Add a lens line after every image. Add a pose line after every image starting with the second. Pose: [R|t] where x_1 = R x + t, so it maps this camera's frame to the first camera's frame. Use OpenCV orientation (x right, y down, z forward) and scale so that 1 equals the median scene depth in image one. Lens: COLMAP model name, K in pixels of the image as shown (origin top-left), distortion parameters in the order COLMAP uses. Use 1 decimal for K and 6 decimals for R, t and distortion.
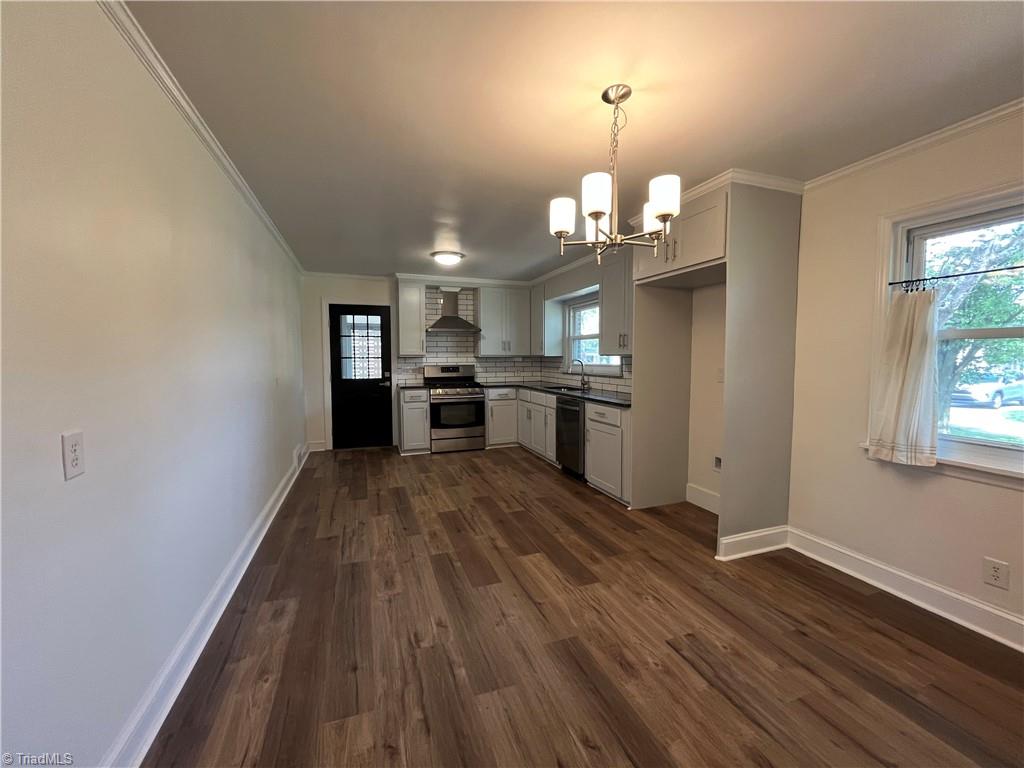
lens RADIAL K [[415.2, 0, 512.0], [0, 415.2, 384.0], [0, 0, 1]] dist [-0.003100, -0.000073]
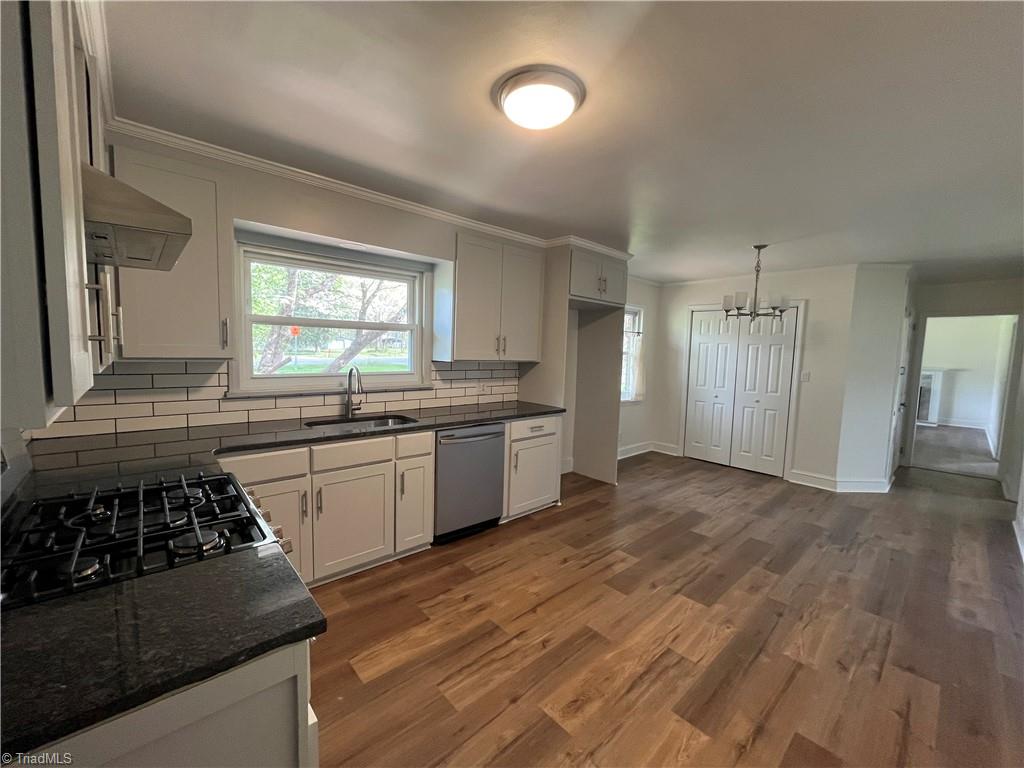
lens RADIAL K [[415.2, 0, 512.0], [0, 415.2, 384.0], [0, 0, 1]] dist [-0.003100, -0.000073]
pose [[-0.383295, -0.086764, 0.919542, -0.507319], [0.030894, 0.993817, 0.106650, -0.103695], [-0.923109, 0.069287, -0.378244, 1.200143]]
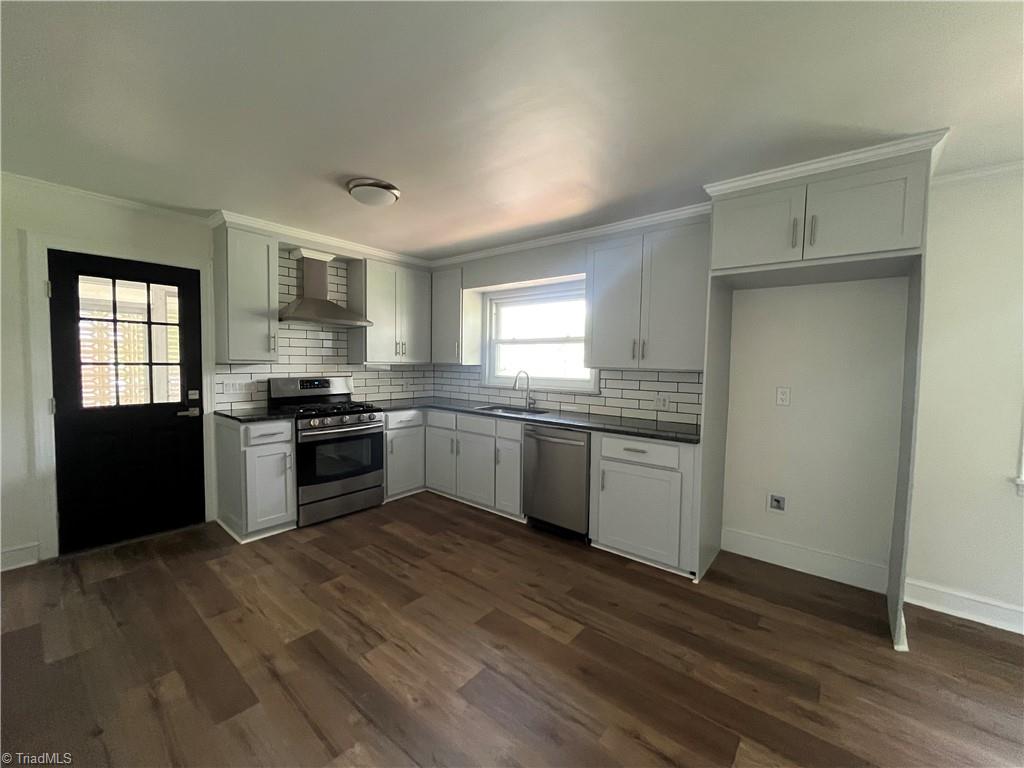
lens RADIAL K [[415.2, 0, 512.0], [0, 415.2, 384.0], [0, 0, 1]] dist [-0.003100, -0.000073]
pose [[0.860968, -0.013033, 0.508493, -0.290346], [0.014691, 0.999892, 0.000754, -0.042410], [-0.508448, 0.006821, 0.861066, 0.425112]]
